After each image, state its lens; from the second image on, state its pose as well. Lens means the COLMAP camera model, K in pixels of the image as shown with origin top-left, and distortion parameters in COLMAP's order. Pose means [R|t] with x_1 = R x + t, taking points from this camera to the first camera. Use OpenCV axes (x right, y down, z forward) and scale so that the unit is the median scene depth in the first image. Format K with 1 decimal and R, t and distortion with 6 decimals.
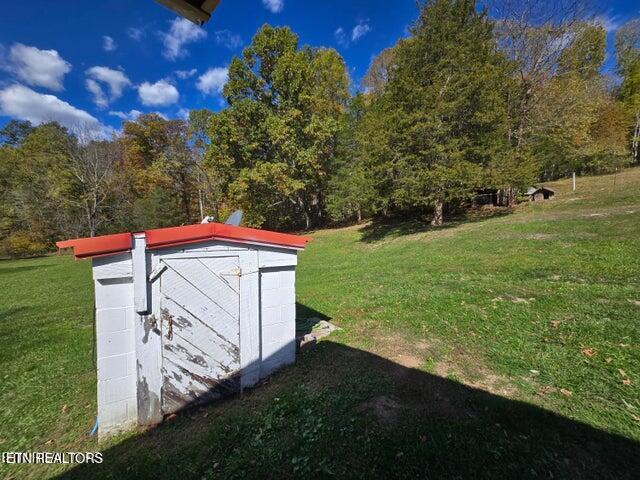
lens RADIAL K [[260.3, 0, 320.9], [0, 260.3, 239.0], [0, 0, 1]] dist [0.000959, -0.000424]
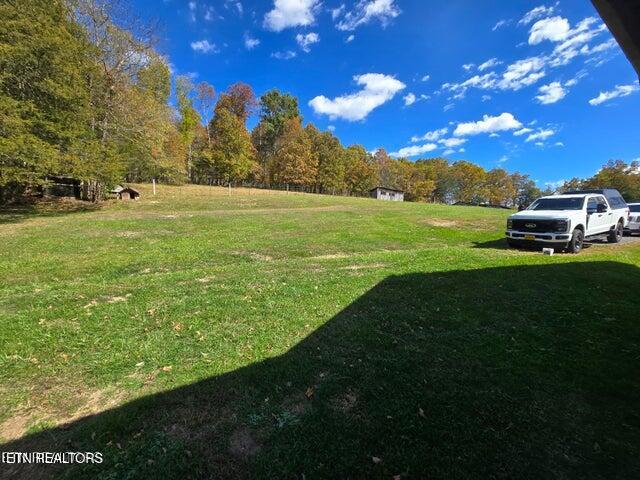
lens RADIAL K [[260.3, 0, 321.3], [0, 260.3, 239.6], [0, 0, 1]] dist [0.000959, -0.000424]
pose [[0.227034, -0.027381, 0.973502, -0.000491], [0.017216, 0.999561, 0.024099, 0.001069], [-0.973735, 0.011289, 0.227406, 0.011477]]
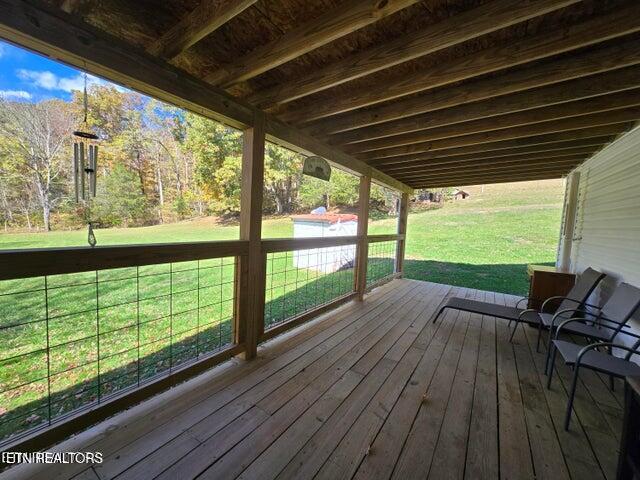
lens RADIAL K [[260.3, 0, 319.1], [0, 260.3, 240.6], [0, 0, 1]] dist [0.000959, -0.000424]
pose [[0.982993, 0.013823, 0.183120, -0.259335], [-0.025322, 0.997841, 0.060603, 0.015631], [-0.181887, -0.064209, 0.981221, -0.408610]]
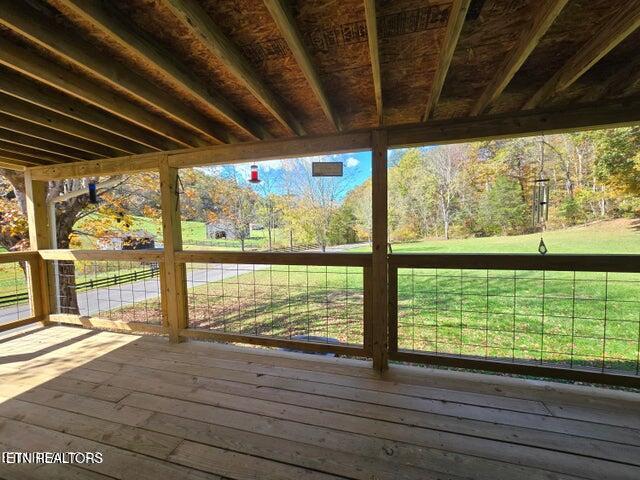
lens RADIAL K [[260.3, 0, 320.3], [0, 260.3, 238.9], [0, 0, 1]] dist [0.000959, -0.000424]
pose [[0.484859, 0.018130, -0.874404, -0.224041], [0.016671, 0.999412, 0.029966, -0.167670], [0.874433, -0.029106, 0.484272, -3.161570]]
